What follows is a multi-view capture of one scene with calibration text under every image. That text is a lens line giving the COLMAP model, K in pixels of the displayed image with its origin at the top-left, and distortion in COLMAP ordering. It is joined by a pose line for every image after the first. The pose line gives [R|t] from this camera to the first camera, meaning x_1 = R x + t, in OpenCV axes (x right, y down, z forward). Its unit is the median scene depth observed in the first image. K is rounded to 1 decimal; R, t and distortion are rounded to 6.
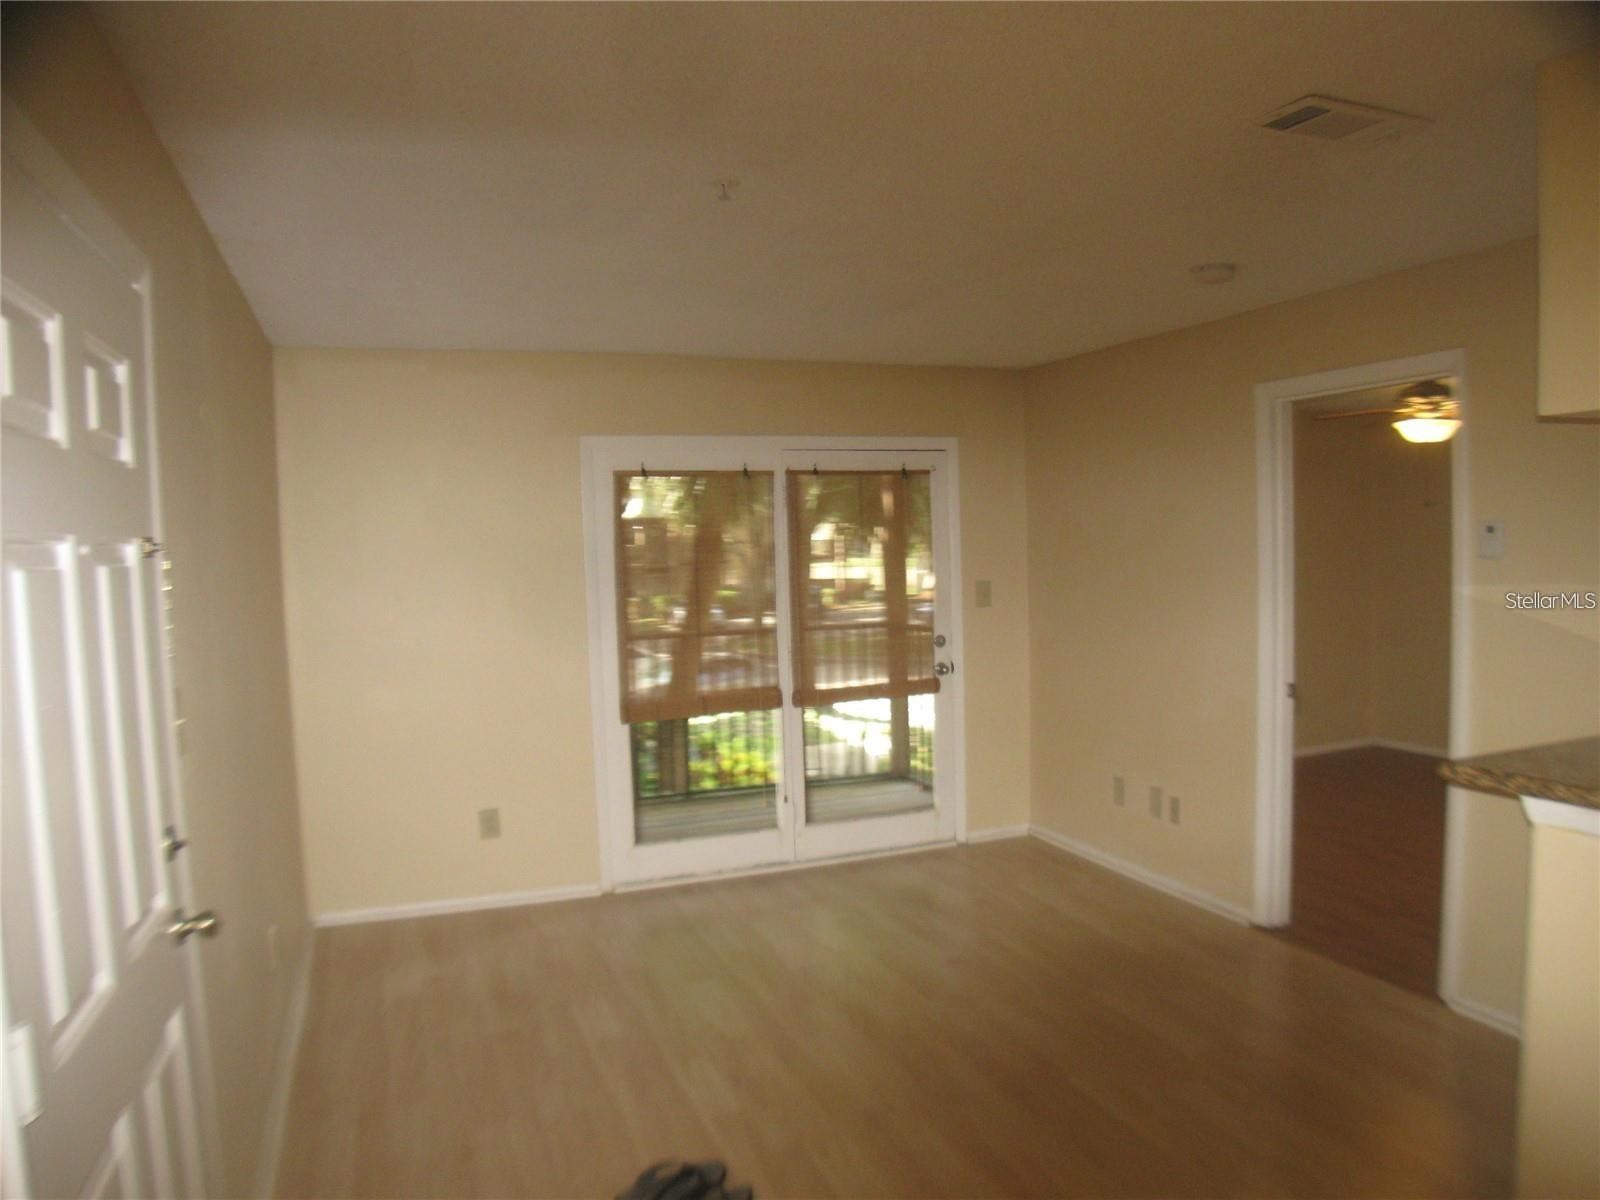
lens RADIAL K [[1131.0, 0, 795.8], [0, 1131.0, 606.2], [0, 0, 1]] dist [-0.118081, 0.033744]
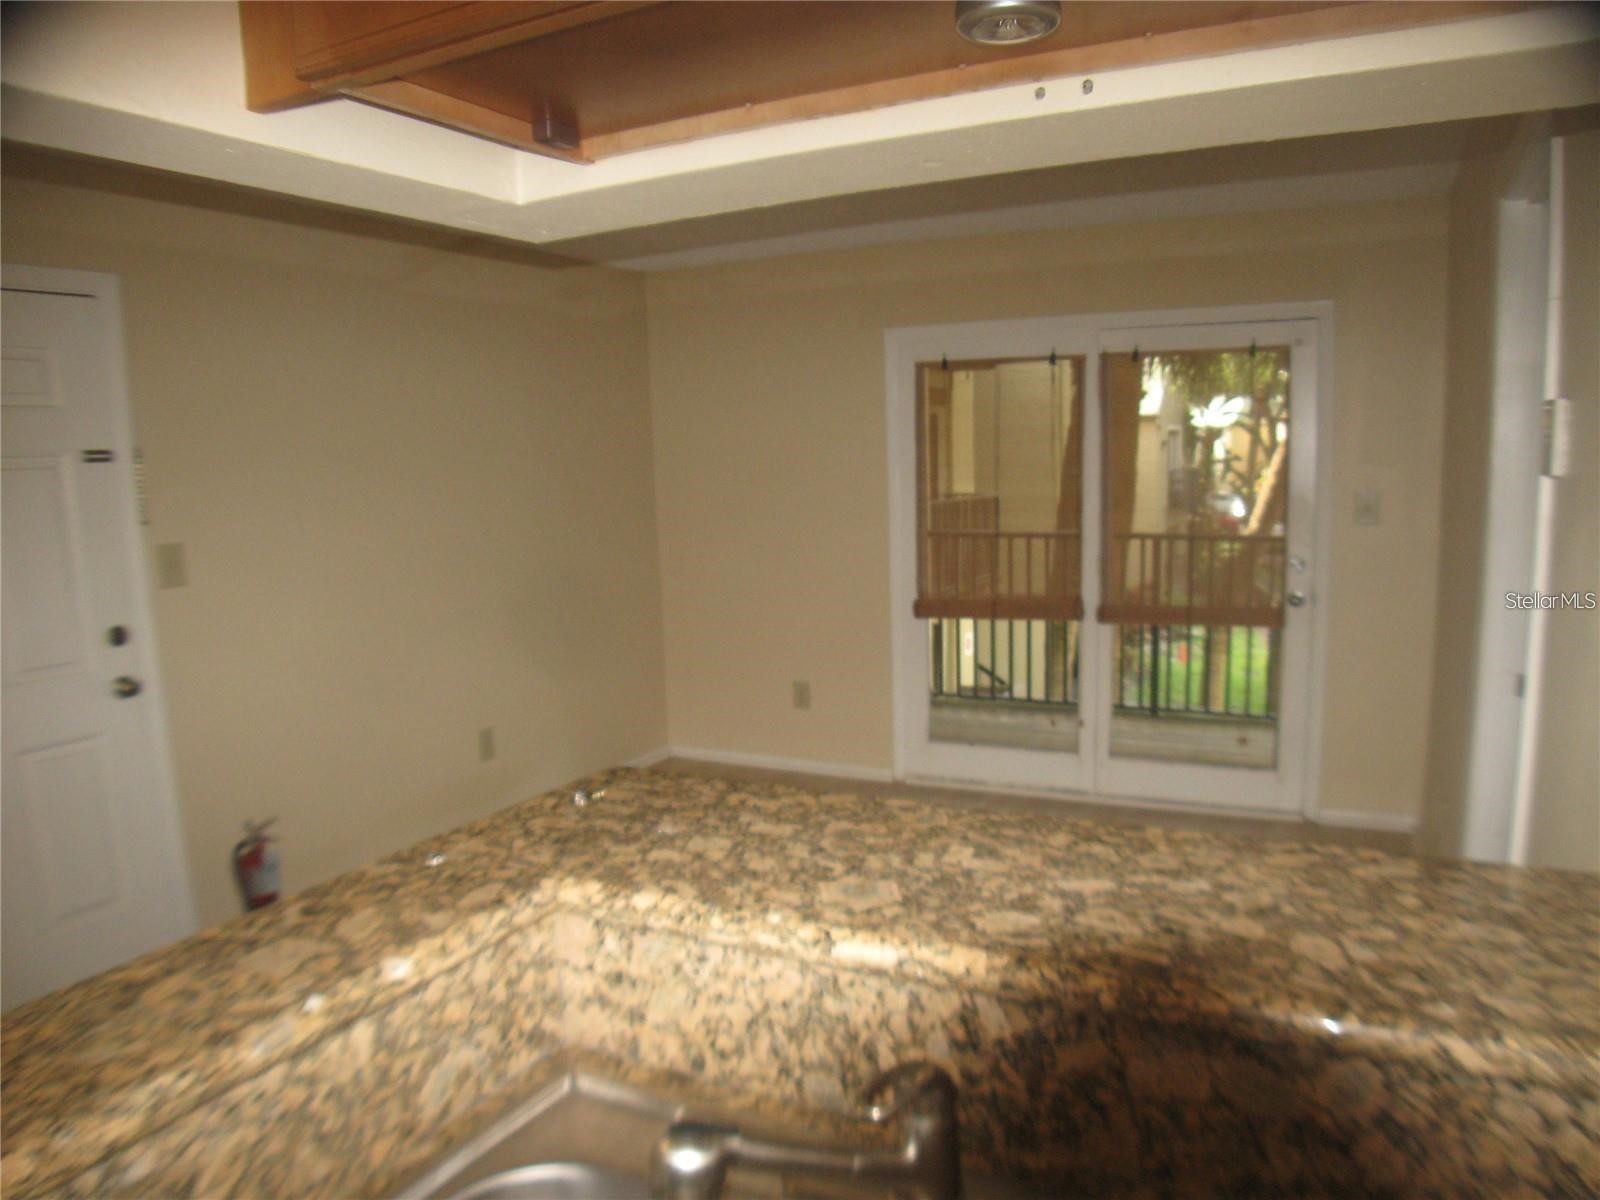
lens RADIAL K [[1131.0, 0, 796.7], [0, 1131.0, 603.0], [0, 0, 1]] dist [-0.118081, 0.033744]
pose [[0.685486, 0.109093, -0.719867, 0.464453], [-0.028758, 0.991996, 0.122950, -0.027583], [0.727518, -0.063579, 0.683136, 0.226373]]
